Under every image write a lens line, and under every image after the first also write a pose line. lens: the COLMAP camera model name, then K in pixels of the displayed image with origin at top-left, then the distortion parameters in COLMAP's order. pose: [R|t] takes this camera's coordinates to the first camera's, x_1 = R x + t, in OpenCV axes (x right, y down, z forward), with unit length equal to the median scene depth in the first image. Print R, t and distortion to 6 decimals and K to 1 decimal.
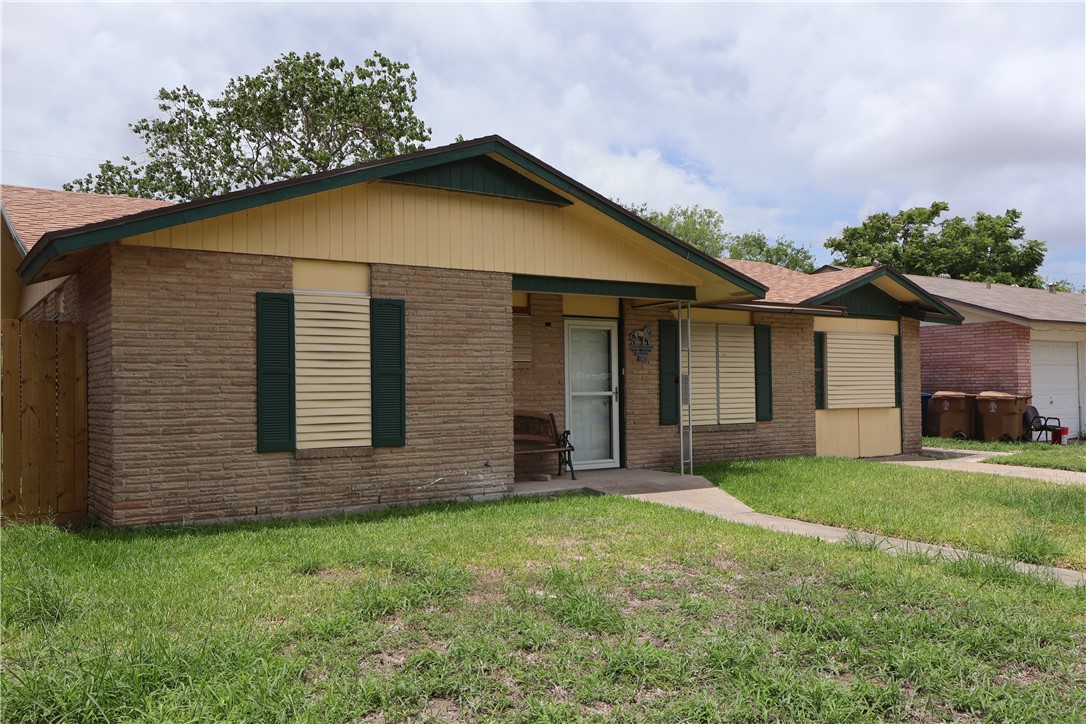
lens RADIAL K [[890.8, 0, 543.0], [0, 890.8, 362.0], [0, 0, 1]] dist [-0.002008, -0.000195]
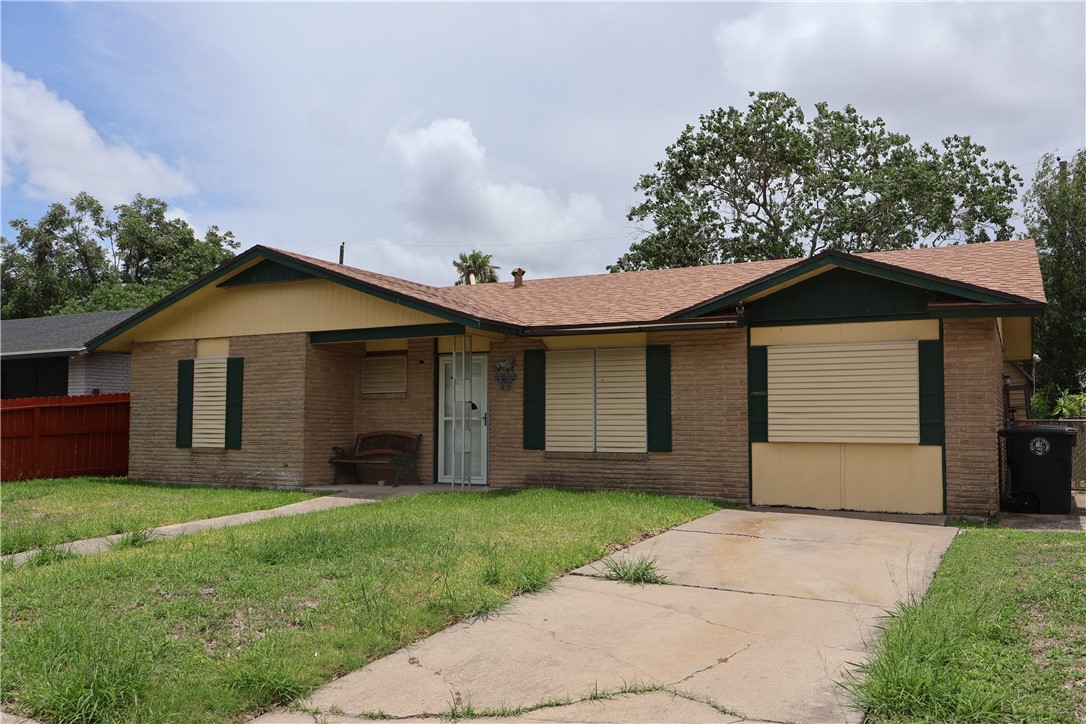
lens RADIAL K [[869.6, 0, 554.2], [0, 869.6, 361.8], [0, 0, 1]] dist [0.003597, 0.000521]
pose [[0.481207, -0.046186, -0.875389, 1.124056], [0.021815, 0.998933, -0.040713, 0.010437], [0.876335, 0.000495, 0.481701, 0.560938]]
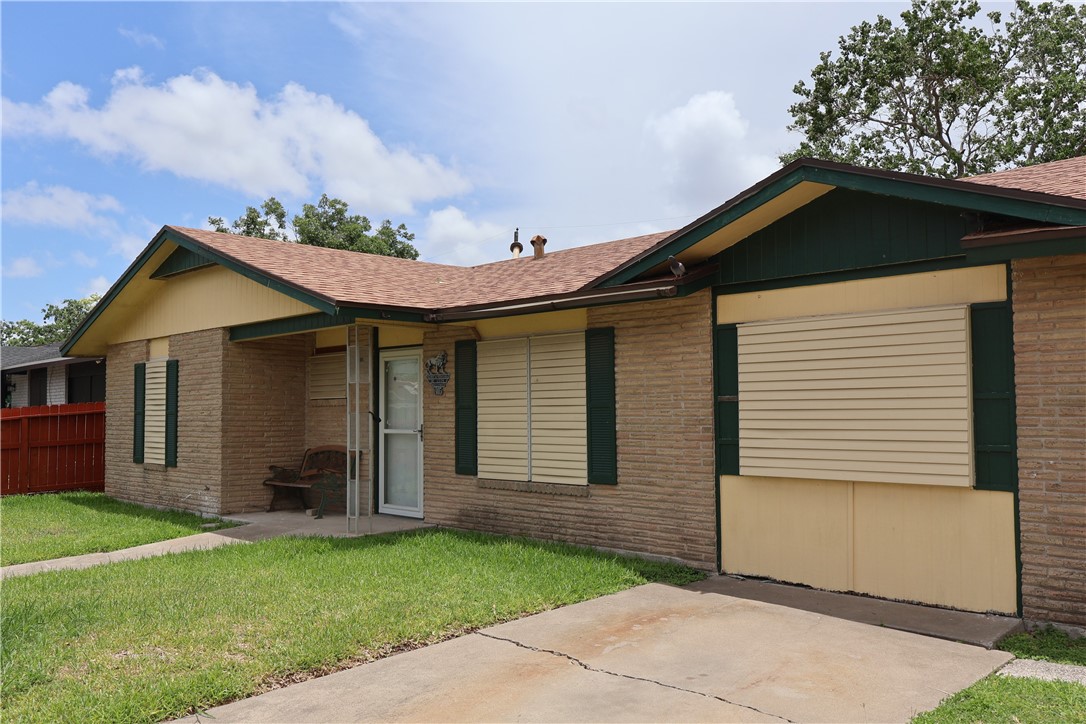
lens RADIAL K [[890.8, 0, 543.0], [0, 890.8, 362.0], [0, 0, 1]] dist [-0.002008, -0.000195]
pose [[0.189401, -0.040980, -0.981044, 0.979225], [0.039239, 0.998646, -0.034140, 0.001698], [0.981115, -0.032029, 0.190753, 0.980325]]
